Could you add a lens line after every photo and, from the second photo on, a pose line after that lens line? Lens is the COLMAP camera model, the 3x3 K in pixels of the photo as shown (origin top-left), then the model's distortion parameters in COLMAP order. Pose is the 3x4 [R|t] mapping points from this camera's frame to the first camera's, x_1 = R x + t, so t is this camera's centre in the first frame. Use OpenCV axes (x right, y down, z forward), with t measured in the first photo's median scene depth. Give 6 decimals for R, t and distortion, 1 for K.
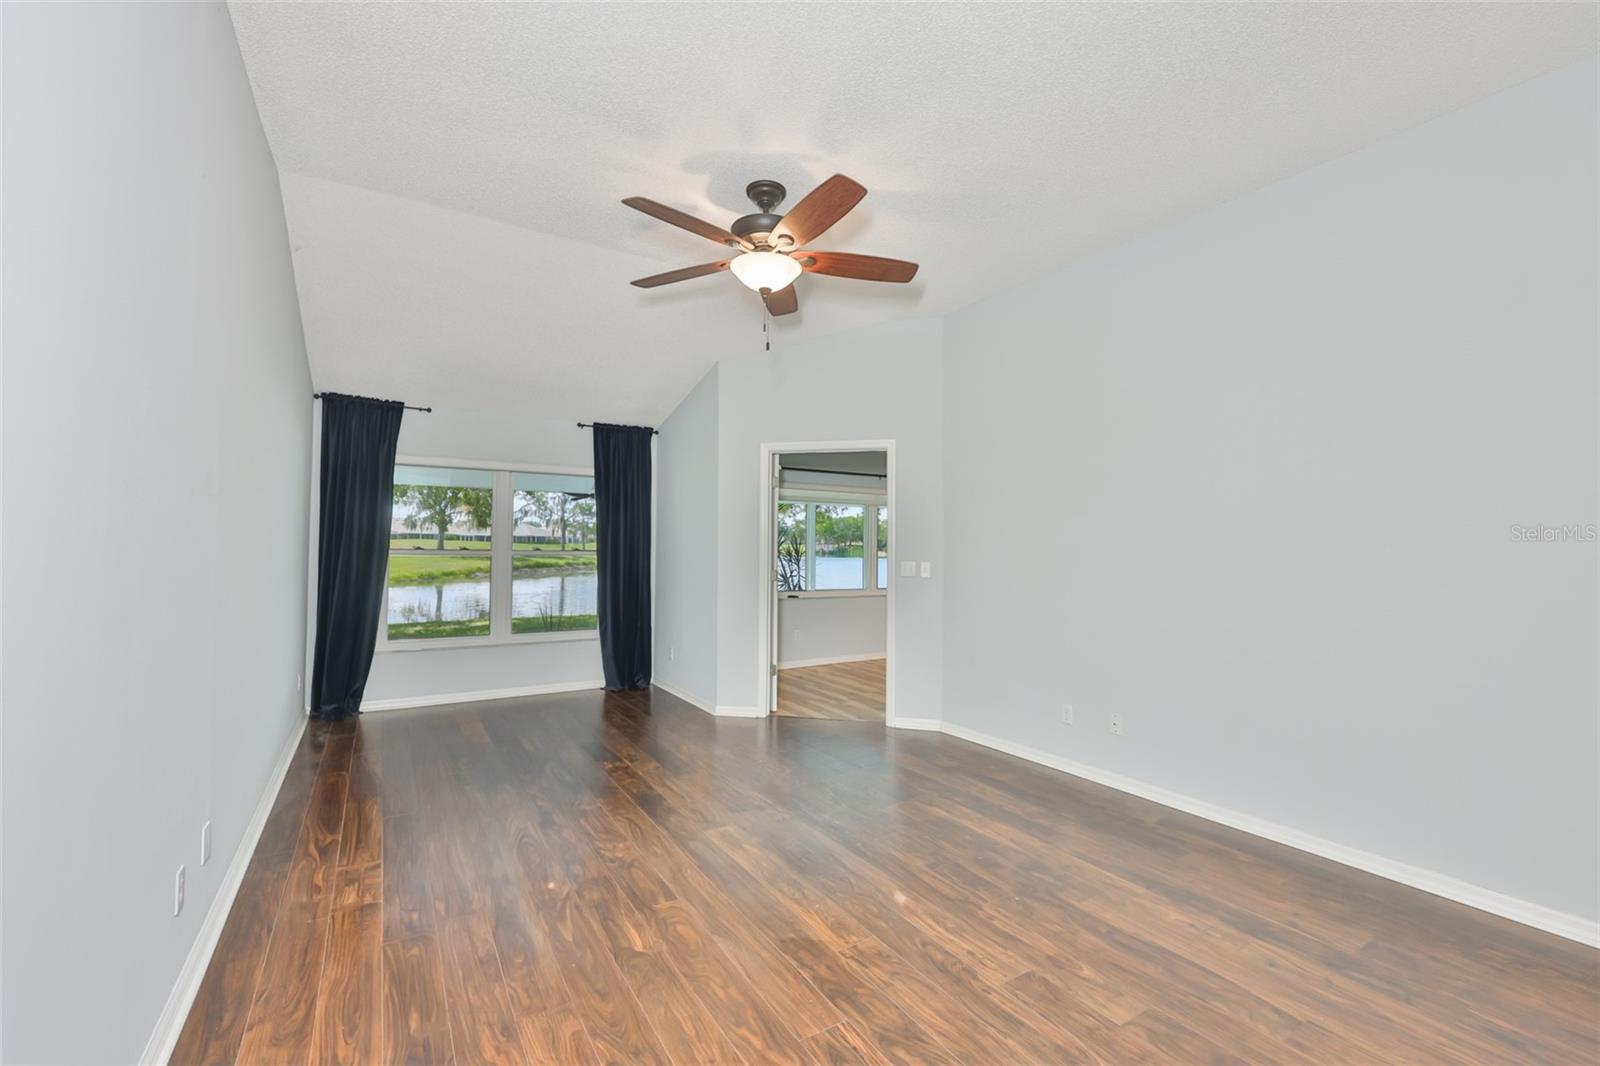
lens RADIAL K [[693.7, 0, 809.5], [0, 693.7, 535.2], [0, 0, 1]] dist [-0.001414, 0.001554]
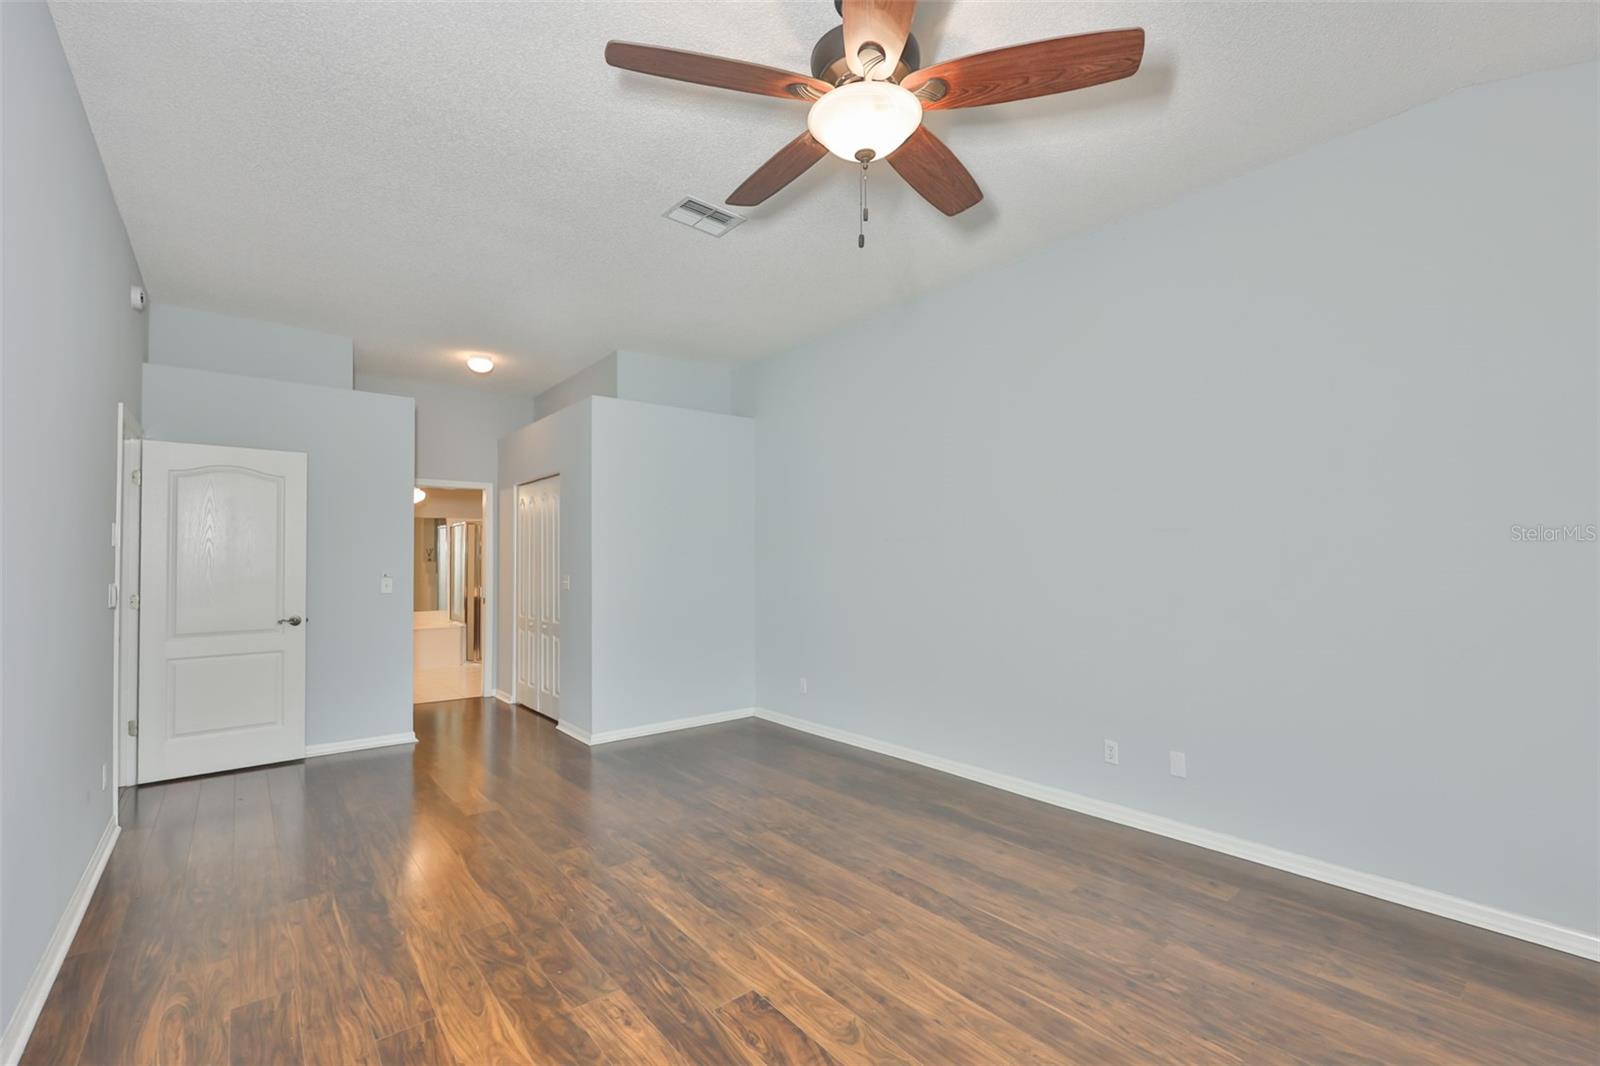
lens RADIAL K [[692.2, 0, 804.4], [0, 692.2, 542.7], [0, 0, 1]] dist [-0.001307, -0.000289]
pose [[-0.992379, -0.006224, -0.123068, 0.097834], [-0.000022, 0.998733, -0.050333, 0.042951], [0.123225, -0.049946, -0.991121, 2.311556]]
